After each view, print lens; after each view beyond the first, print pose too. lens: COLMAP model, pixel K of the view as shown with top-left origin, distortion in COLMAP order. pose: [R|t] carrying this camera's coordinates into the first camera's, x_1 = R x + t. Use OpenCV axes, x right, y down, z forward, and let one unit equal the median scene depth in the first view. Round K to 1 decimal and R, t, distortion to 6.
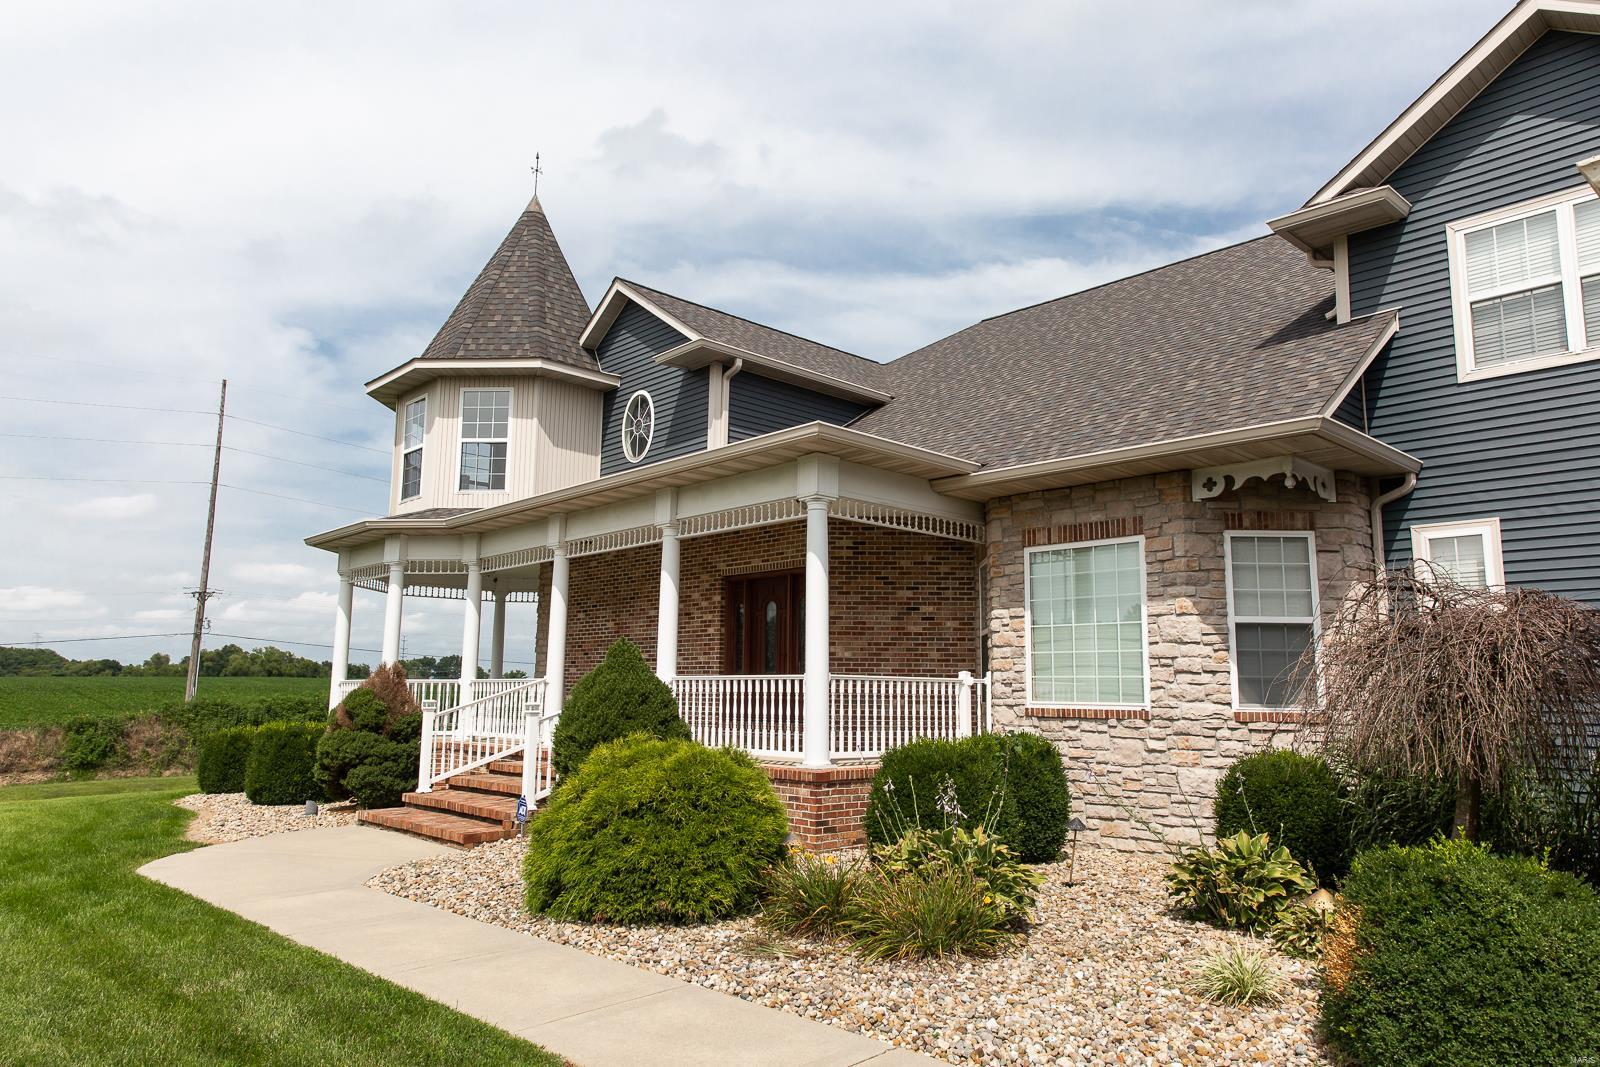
lens RADIAL K [[1070.3, 0, 813.7], [0, 1070.3, 530.7], [0, 0, 1]] dist [0.011282, -0.006307]
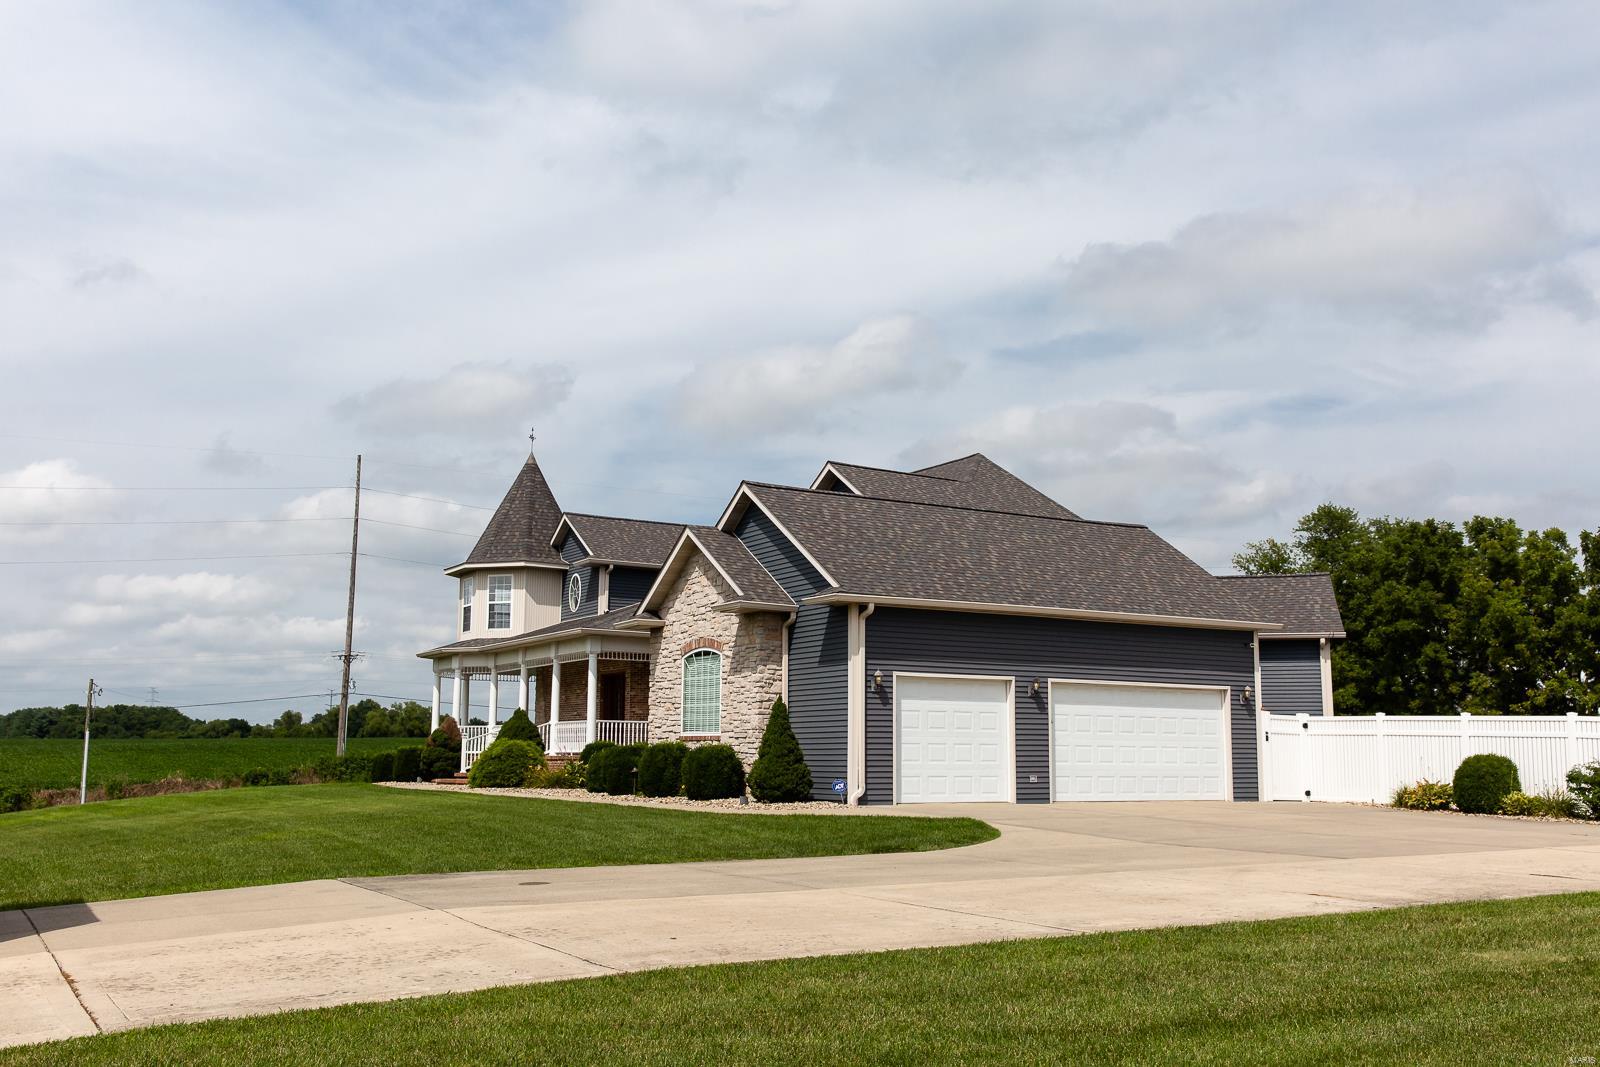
lens RADIAL K [[1513.8, 0, 798.1], [0, 1513.8, 532.4], [0, 0, 1]] dist [-0.001496, 0.000000]
pose [[0.976261, -0.034116, -0.213896, 0.845033], [0.034349, 0.999406, -0.002628, -0.194302], [0.213859, -0.004781, 0.976853, -1.625343]]
